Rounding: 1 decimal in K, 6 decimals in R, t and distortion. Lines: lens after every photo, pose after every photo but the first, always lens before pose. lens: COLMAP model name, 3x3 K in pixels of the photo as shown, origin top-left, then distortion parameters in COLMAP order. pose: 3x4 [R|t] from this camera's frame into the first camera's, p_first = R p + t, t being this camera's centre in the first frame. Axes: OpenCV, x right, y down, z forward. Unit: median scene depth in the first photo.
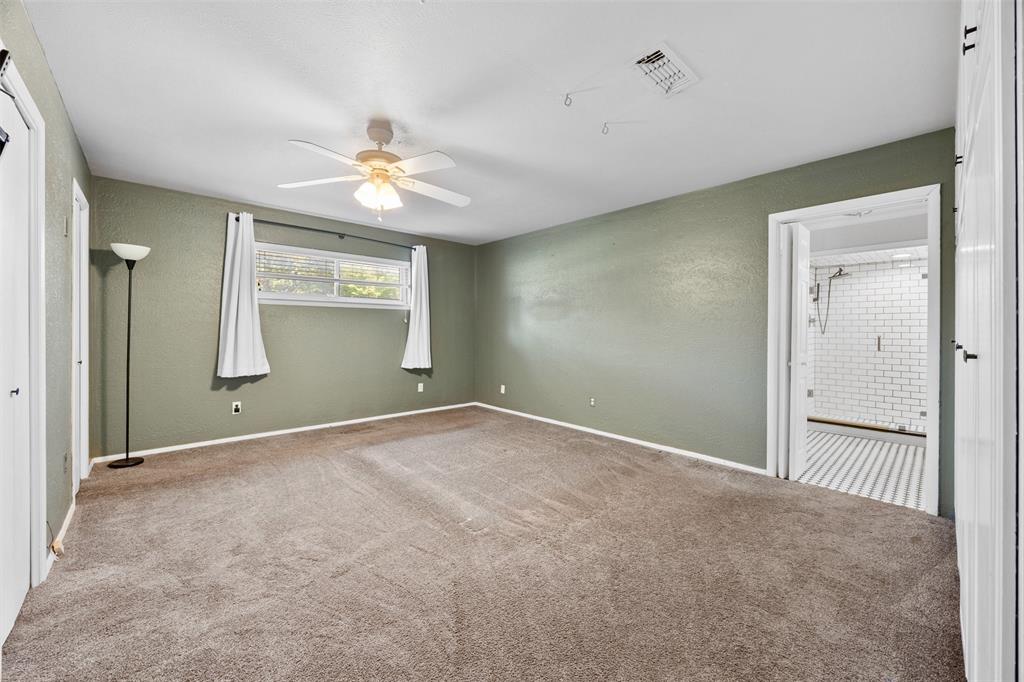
lens RADIAL K [[393.3, 0, 509.4], [0, 393.3, 334.8], [0, 0, 1]] dist [-0.001608, -0.000309]
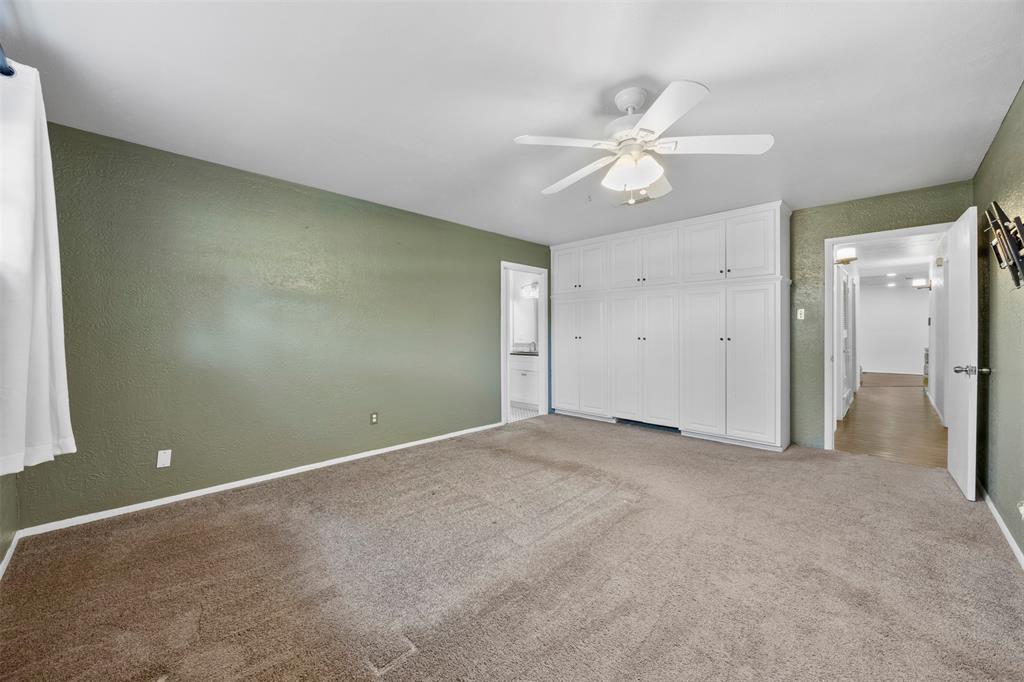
lens RADIAL K [[393.3, 0, 509.4], [0, 393.3, 336.5], [0, 0, 1]] dist [-0.001608, -0.000309]
pose [[-0.052103, -0.012237, 0.998567, -0.606157], [0.015557, 0.999794, 0.013063, -0.013737], [-0.998521, 0.016215, -0.051902, 0.689311]]
